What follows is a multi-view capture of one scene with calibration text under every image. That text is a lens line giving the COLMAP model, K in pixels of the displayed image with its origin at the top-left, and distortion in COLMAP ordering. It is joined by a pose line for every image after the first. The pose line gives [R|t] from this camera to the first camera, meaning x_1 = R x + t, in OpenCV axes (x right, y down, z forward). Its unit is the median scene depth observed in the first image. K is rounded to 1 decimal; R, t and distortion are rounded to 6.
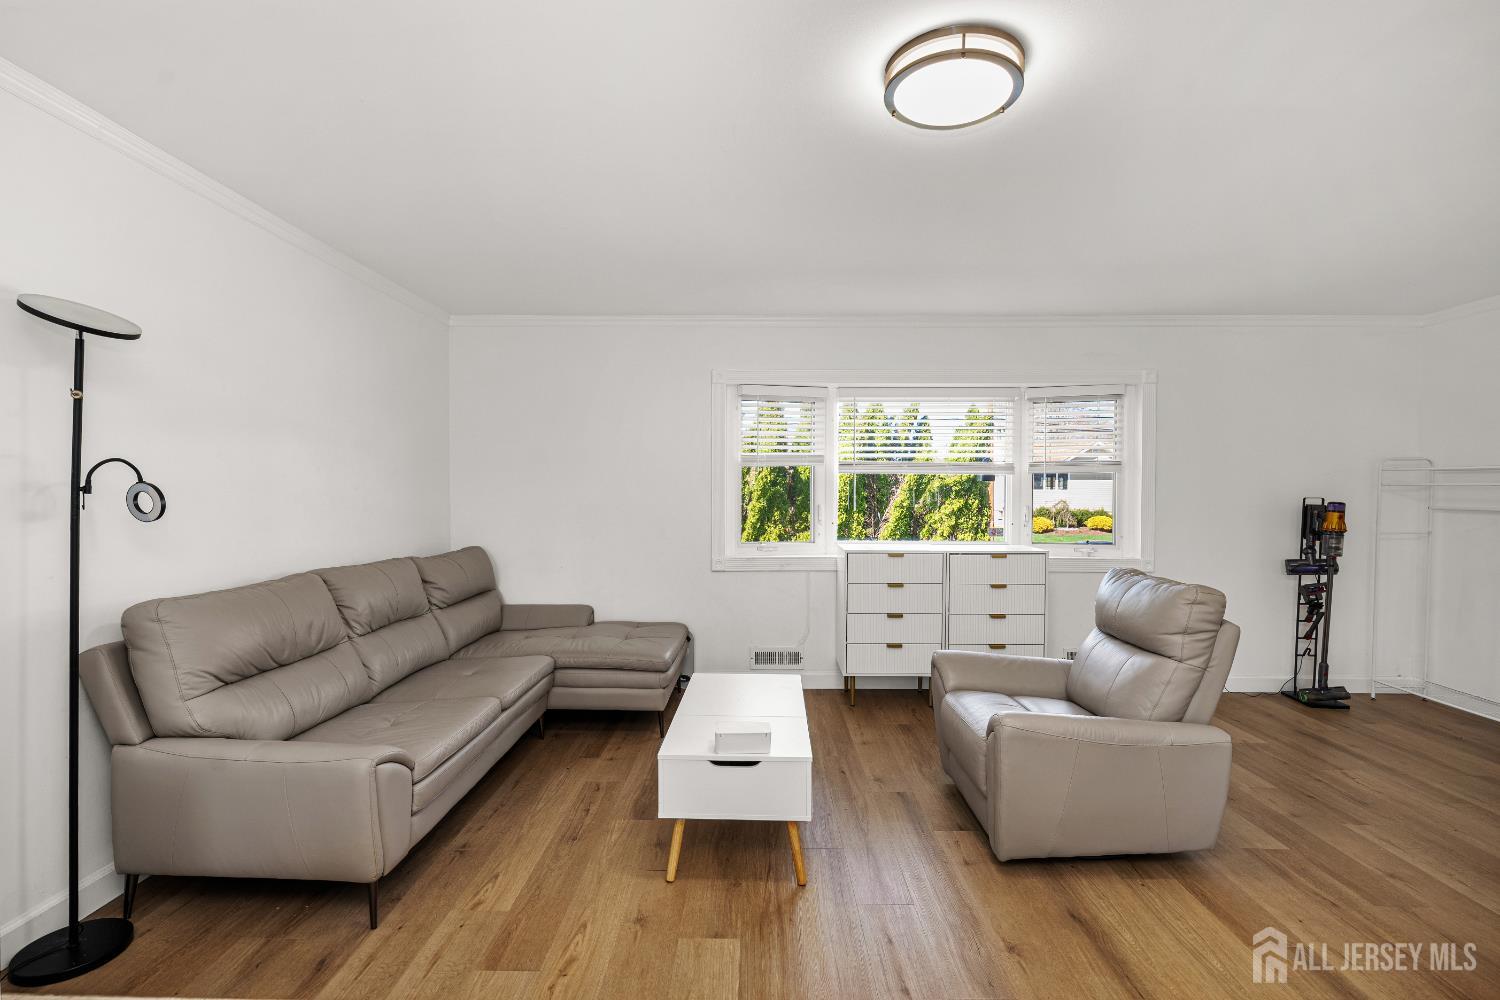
lens RADIAL K [[696.6, 0, 751.1], [0, 696.6, 505.4], [0, 0, 1]] dist [0.000155, 0.000019]
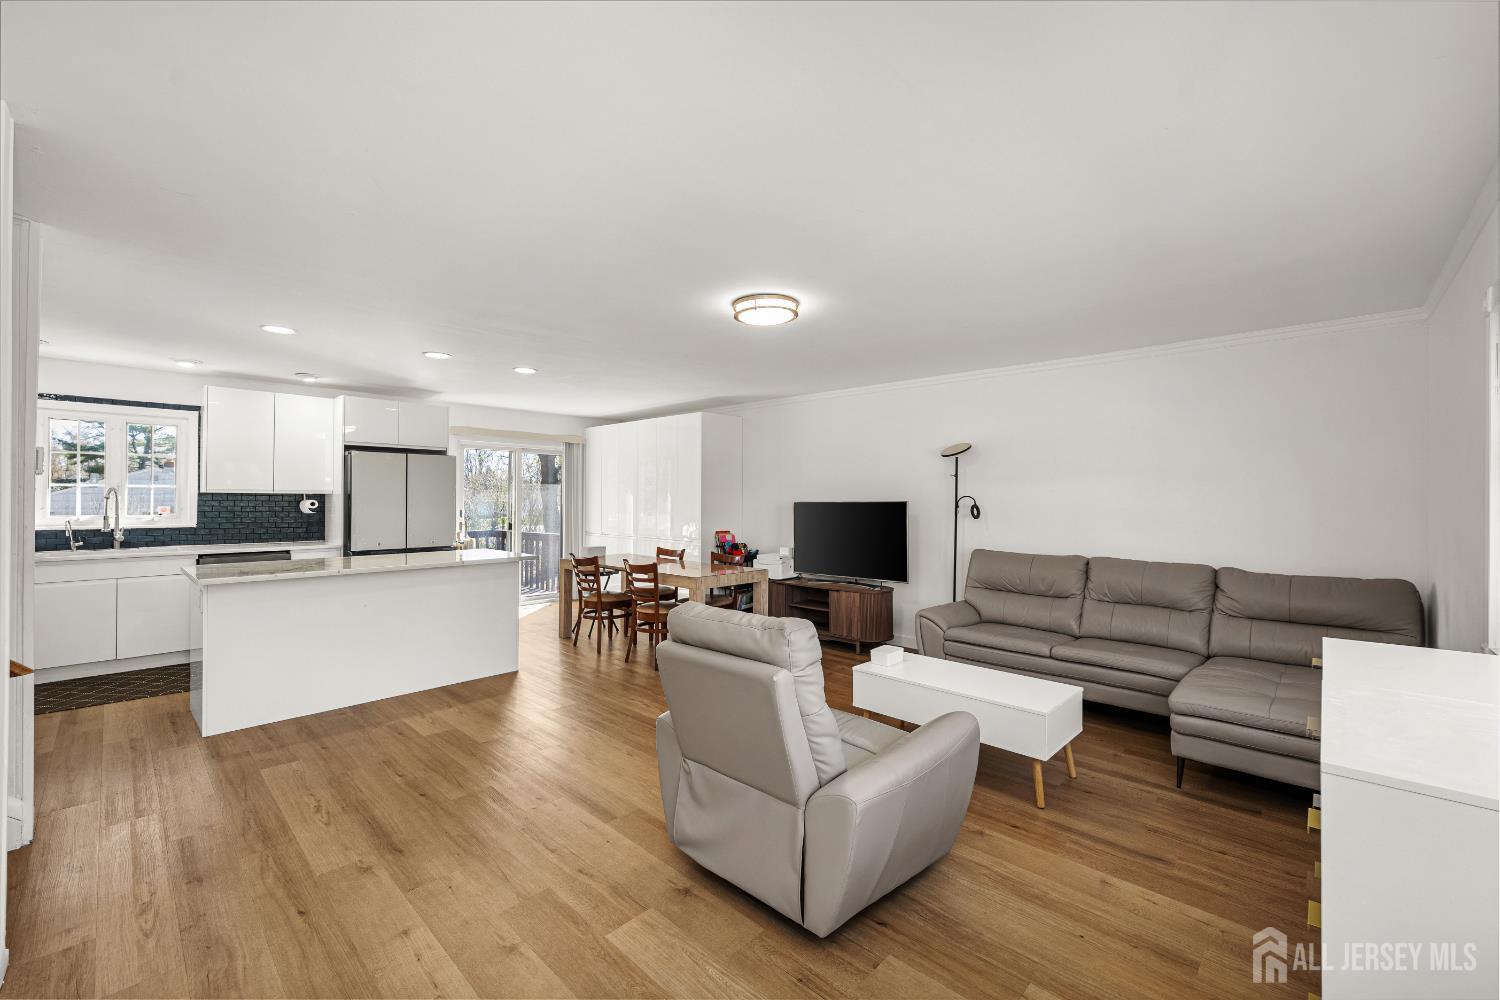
lens RADIAL K [[613.8, 0, 746.0], [0, 613.8, 493.0], [0, 0, 1]] dist [-0.001109, -0.000295]
pose [[-0.681923, -0.013763, -0.731294, 0.832592], [-0.023792, 0.999711, 0.003372, -0.036326], [0.731037, 0.019698, -0.682054, 1.116821]]
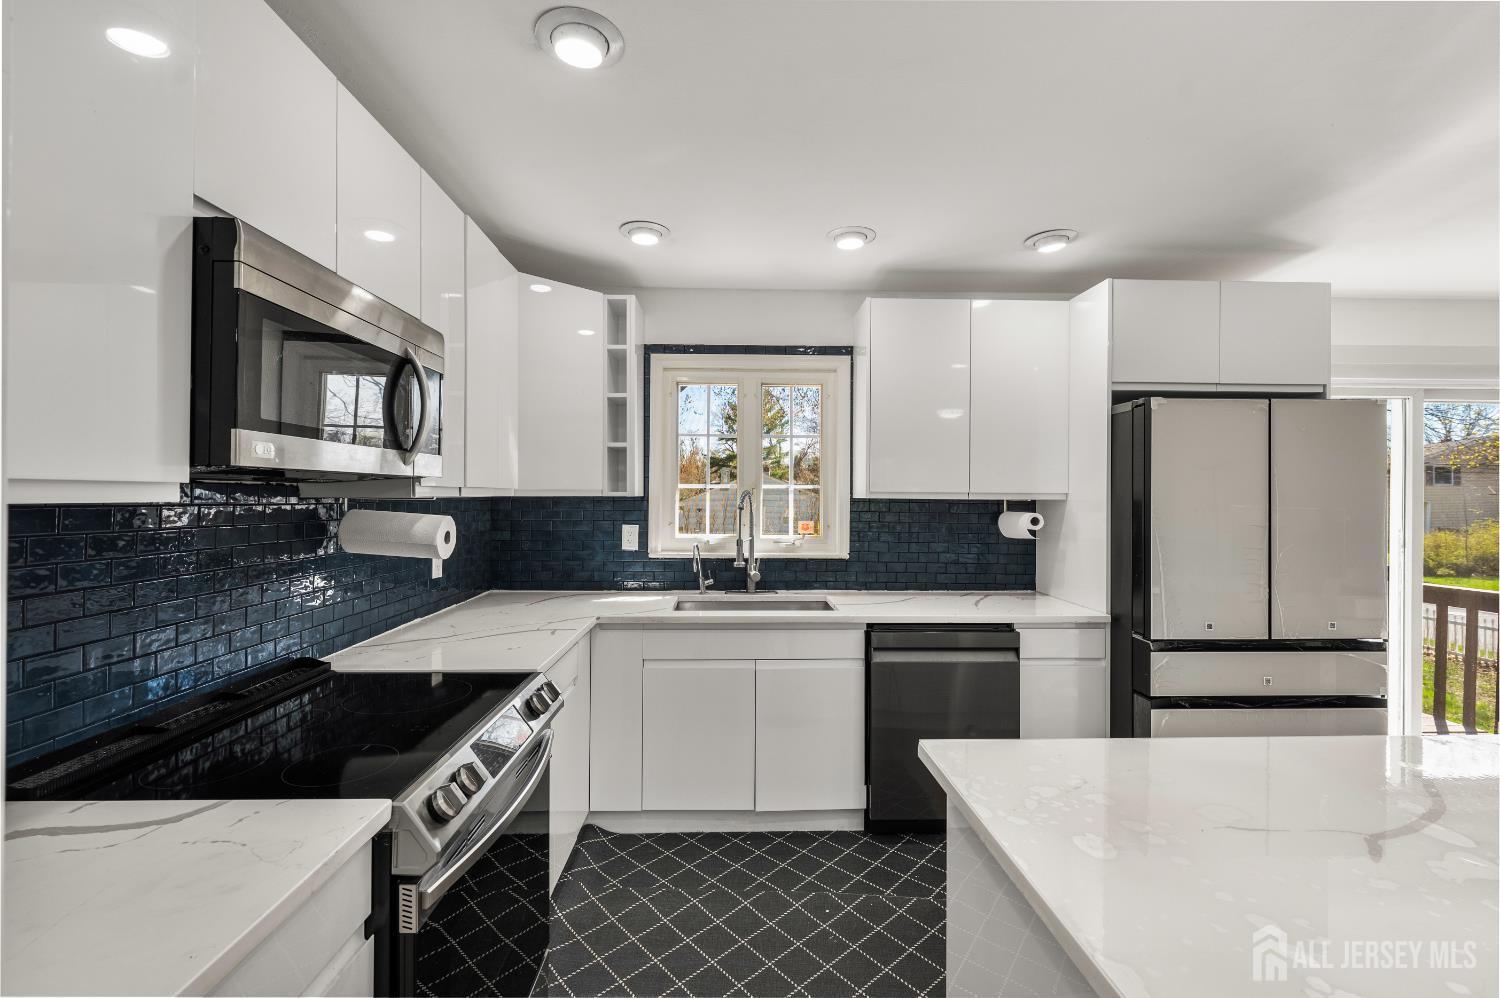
lens RADIAL K [[661.1, 0, 750.0], [0, 661.1, 499.0], [0, 0, 1]] dist [0.001669, 0.000277]
pose [[-0.999243, -0.009724, -0.037674, 0.824941], [-0.010886, 0.999468, 0.030749, -0.025853], [0.037355, 0.031136, -0.998817, 0.035727]]
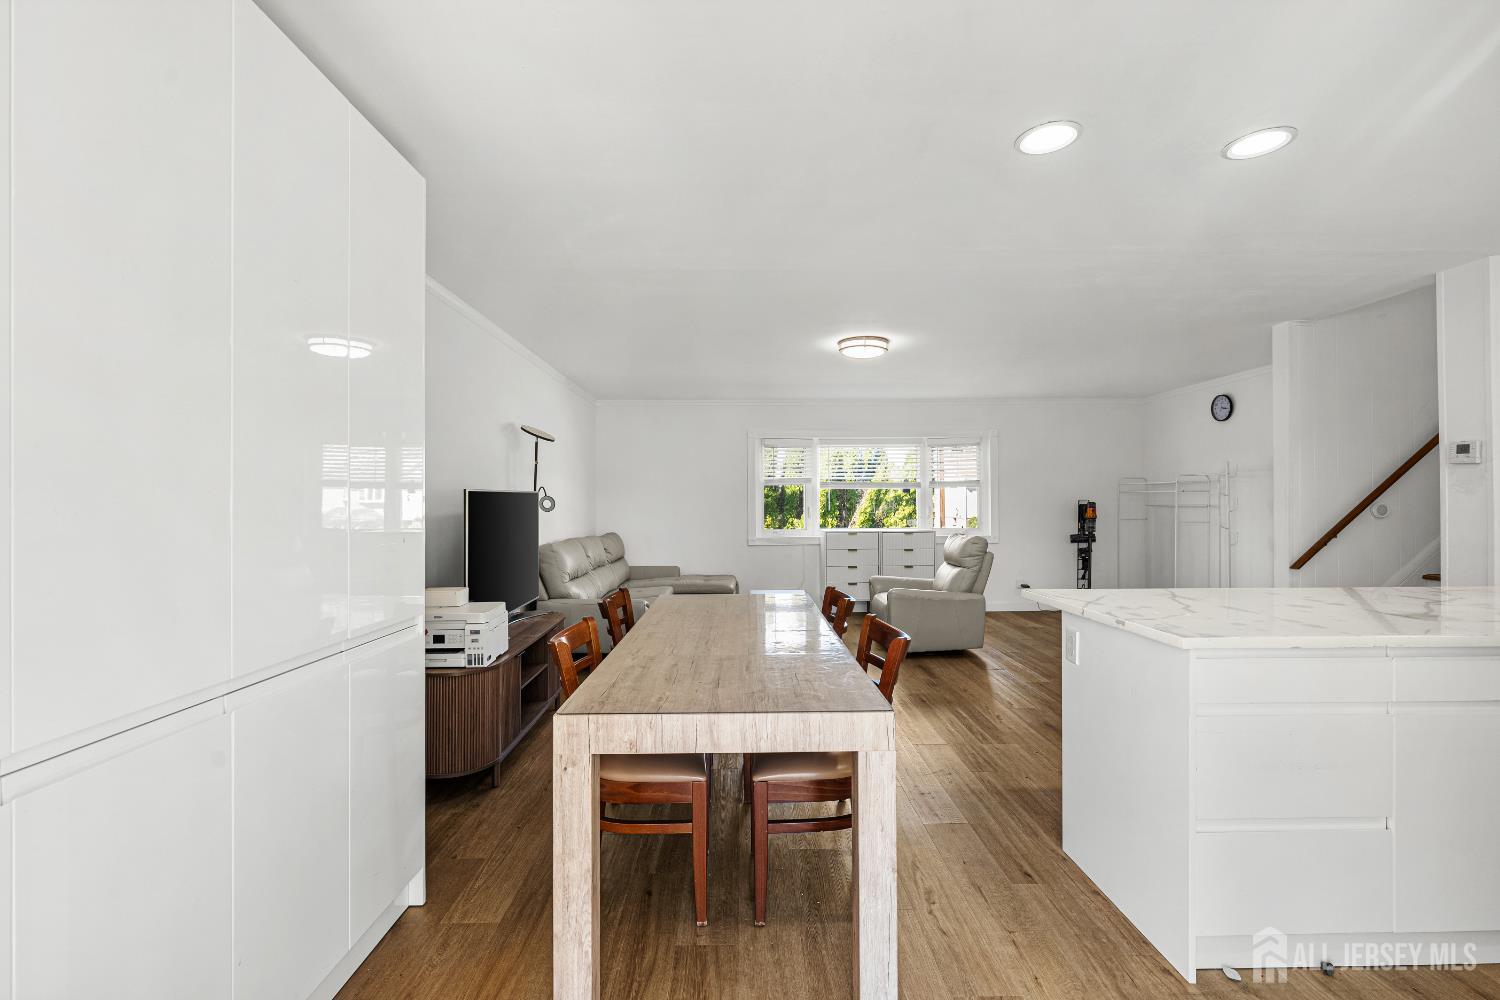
lens RADIAL K [[645.8, 0, 748.8], [0, 645.8, 497.0], [0, 0, 1]] dist [0.000062, 0.000172]
pose [[0.999645, -0.009561, 0.024870, -0.116781], [0.010315, 0.999485, -0.030379, 0.027094], [-0.024567, 0.030625, 0.999229, -0.761687]]
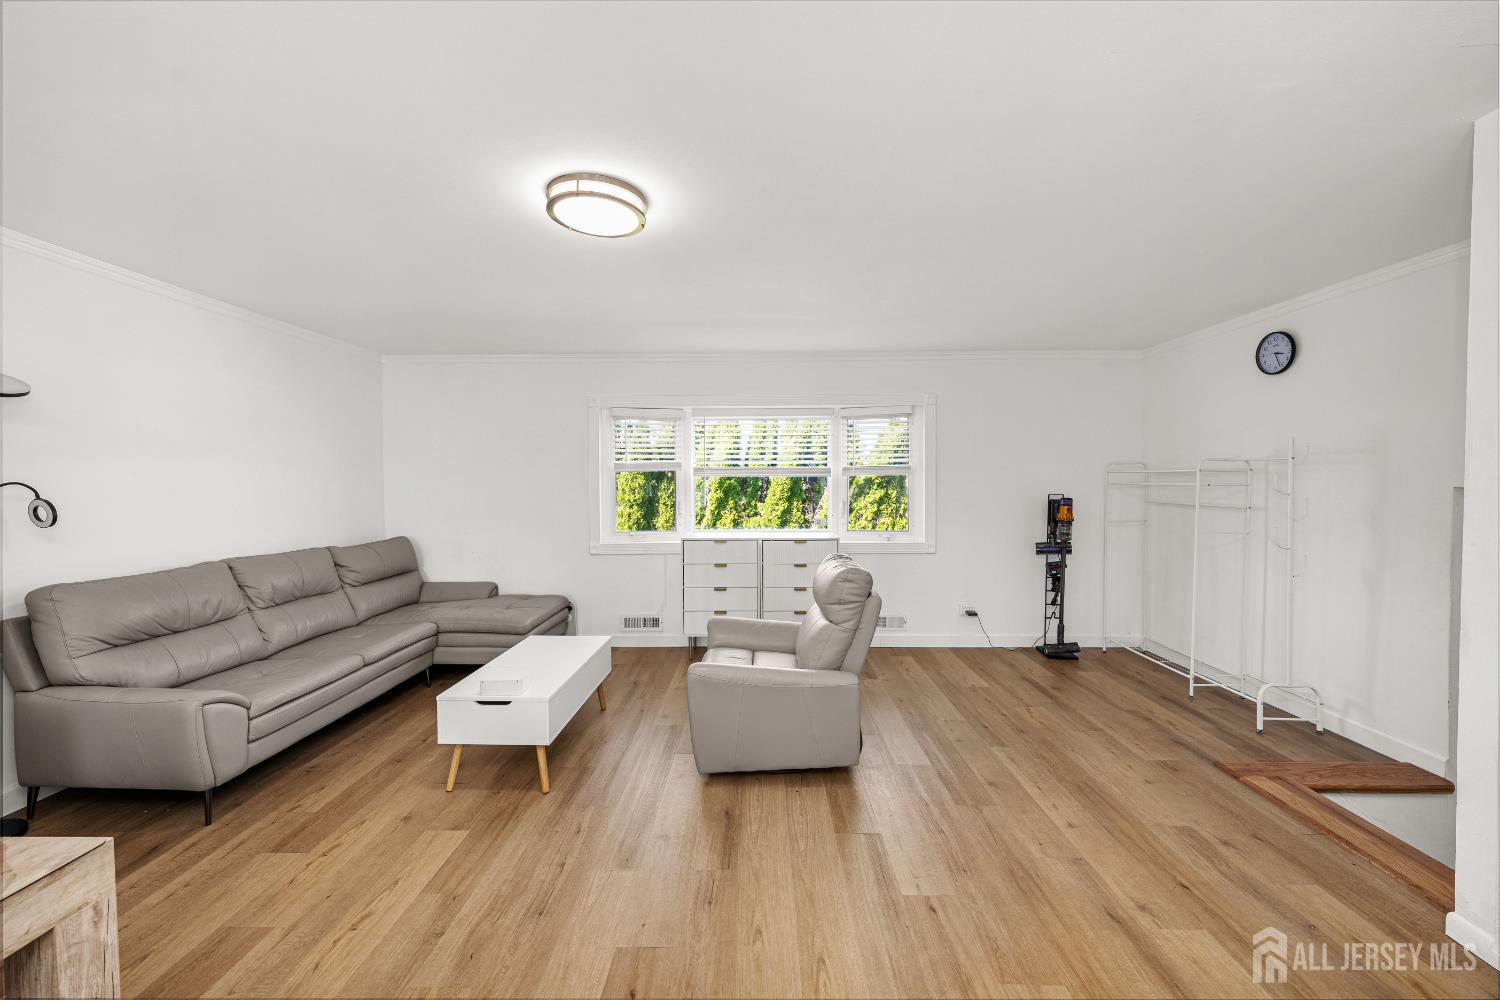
lens RADIAL K [[583.4, 0, 752.1], [0, 583.4, 492.8], [0, 0, 1]] dist [0.000816, -0.000201]
pose [[0.999973, -0.007030, -0.001895, 0.299167], [0.007030, 0.999975, 0.000115, -0.020425], [0.001894, -0.000128, 0.999998, -0.080004]]
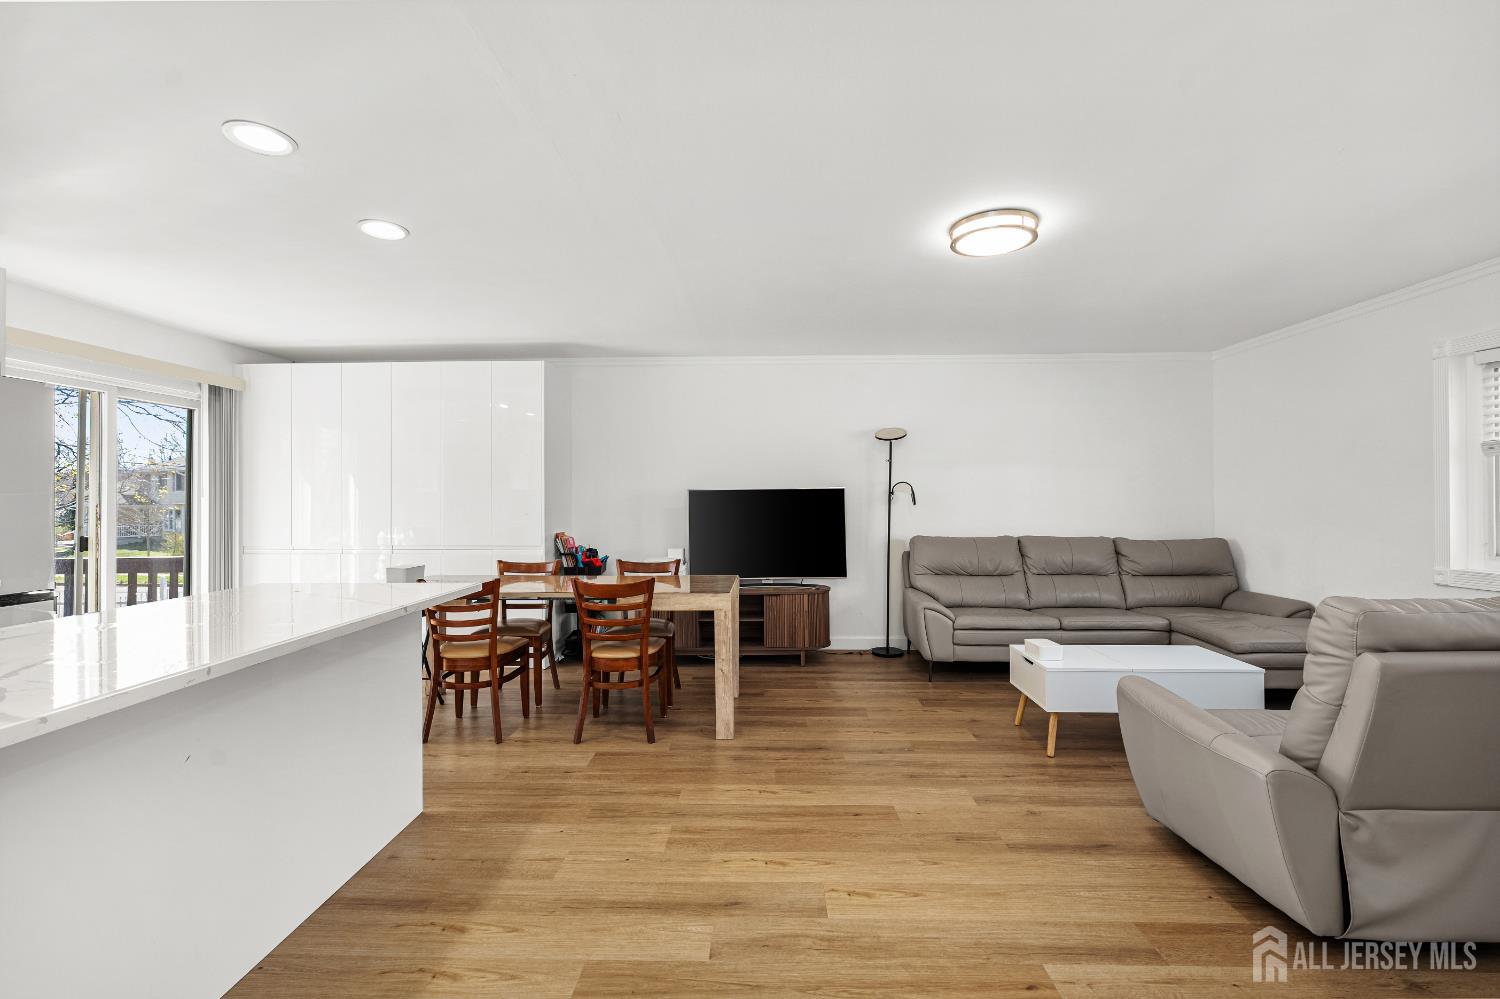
lens RADIAL K [[645.8, 0, 748.8], [0, 645.8, 496.5], [0, 0, 1]] dist [0.000062, 0.000172]
pose [[-0.016325, -0.011745, -0.999798, 0.903108], [-0.017531, 0.999781, -0.011459, 0.016015], [0.999713, 0.017340, -0.016528, 0.237443]]
